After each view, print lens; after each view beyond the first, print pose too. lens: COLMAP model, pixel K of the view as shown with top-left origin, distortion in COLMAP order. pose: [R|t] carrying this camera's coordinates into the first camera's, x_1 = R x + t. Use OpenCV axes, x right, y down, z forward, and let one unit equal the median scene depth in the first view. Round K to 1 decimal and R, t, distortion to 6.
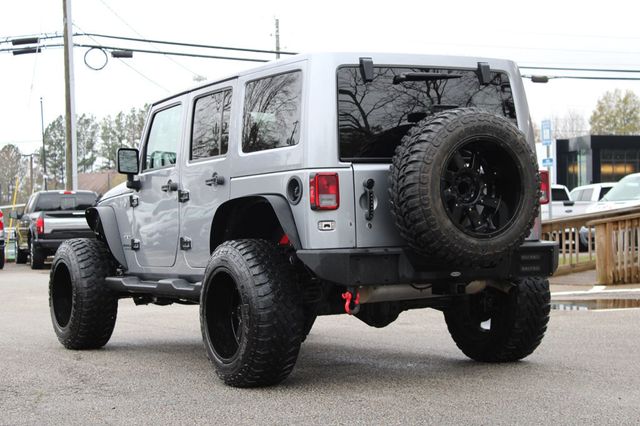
lens RADIAL K [[1313.5, 0, 320.6], [0, 1313.5, 213.6], [0, 0, 1]] dist [-0.046386, 0.000000]
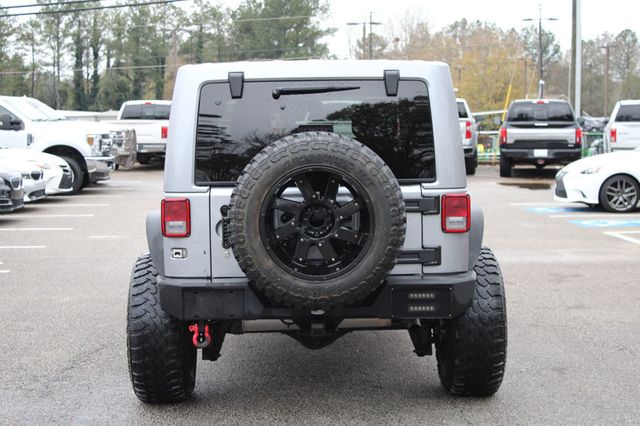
lens RADIAL K [[1258.9, 0, 319.8], [0, 1258.9, 212.7], [0, 0, 1]] dist [-0.061318, 0.000000]
pose [[0.885230, 0.053437, -0.462074, 0.511931], [-0.009393, 0.995230, 0.097100, -0.108893], [0.465059, -0.081615, 0.881509, 0.242824]]
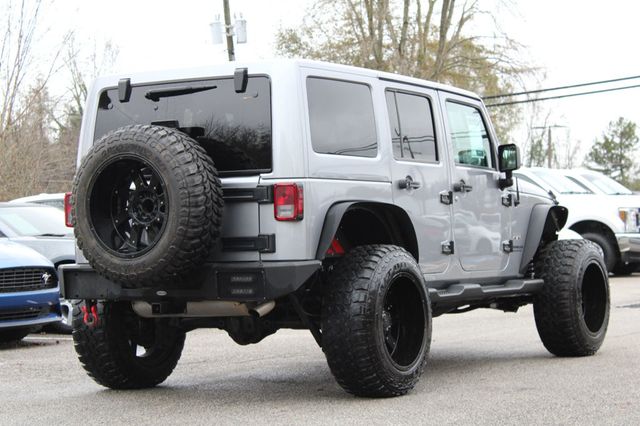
lens RADIAL K [[1554.4, 0, 319.9], [0, 1554.4, 214.7], [0, 0, 1]] dist [0.036549, 0.000000]
pose [[0.508168, 0.006417, -0.861234, 1.189120], [0.013335, 0.999794, 0.015318, -0.029403], [0.861155, -0.019269, 0.507978, 0.520172]]
